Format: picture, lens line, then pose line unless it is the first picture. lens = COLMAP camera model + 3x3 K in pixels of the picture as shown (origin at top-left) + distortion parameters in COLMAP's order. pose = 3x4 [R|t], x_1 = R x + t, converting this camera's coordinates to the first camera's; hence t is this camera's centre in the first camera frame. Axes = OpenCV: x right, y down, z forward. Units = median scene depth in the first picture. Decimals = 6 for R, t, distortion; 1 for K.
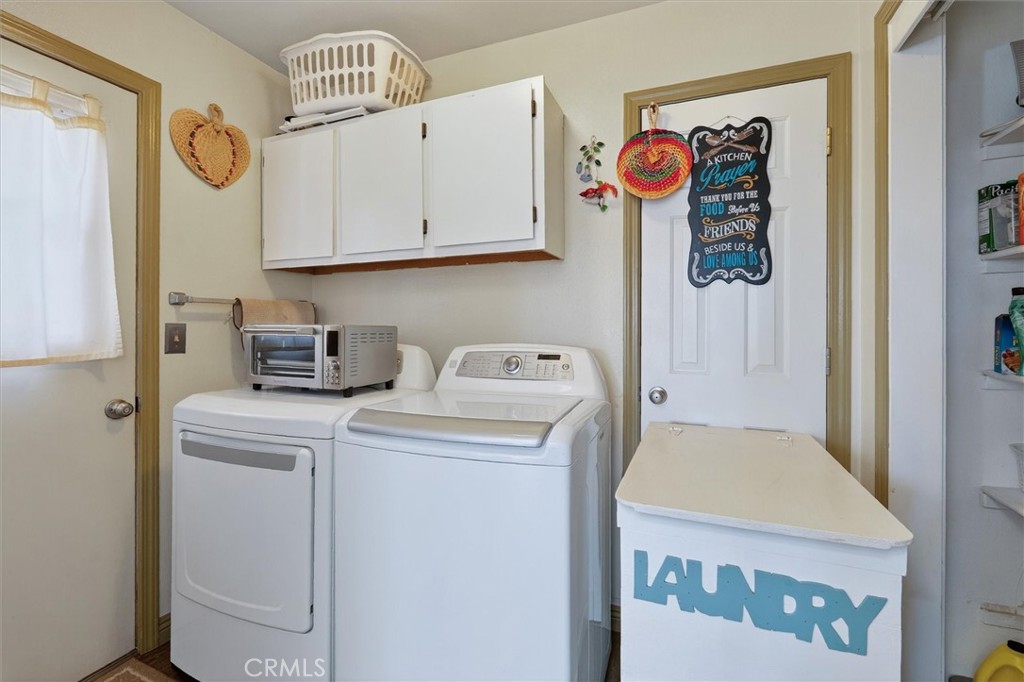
lens RADIAL K [[450.8, 0, 512.1], [0, 450.8, 334.3], [0, 0, 1]] dist [-0.000132, -0.000469]
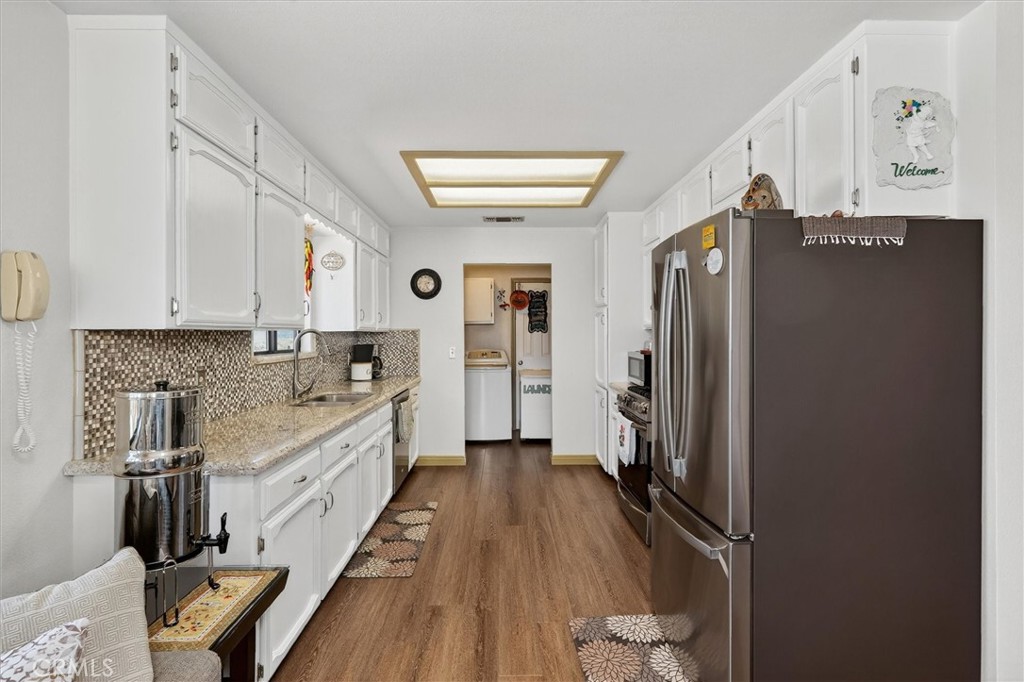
lens RADIAL K [[497.6, 0, 514.1], [0, 497.6, 334.5], [0, 0, 1]] dist [-0.002141, 0.000092]
pose [[0.919243, -0.002213, 0.393685, -1.333370], [0.005859, 0.999950, -0.008060, -0.061610], [-0.393647, 0.009716, 0.919210, -2.731955]]
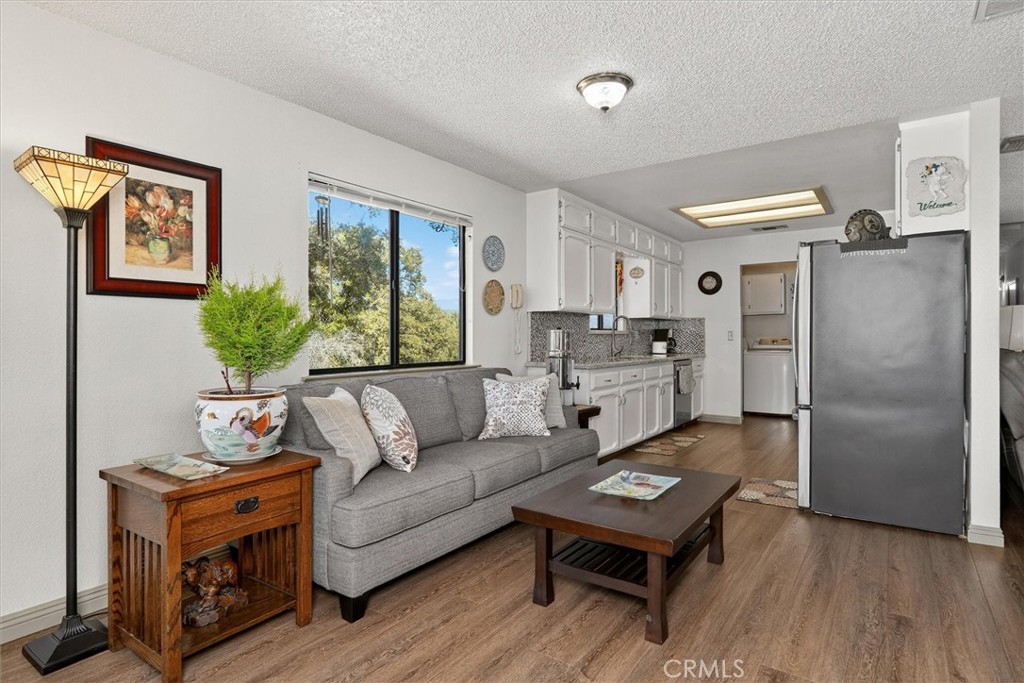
lens RADIAL K [[564.6, 0, 512.7], [0, 564.6, 340.7], [0, 0, 1]] dist [-0.005522, -0.002360]
pose [[0.974677, 0.000123, -0.223616, -1.156442], [-0.001430, 0.999983, -0.005684, 0.091642], [0.223612, 0.005860, 0.974661, -4.463444]]
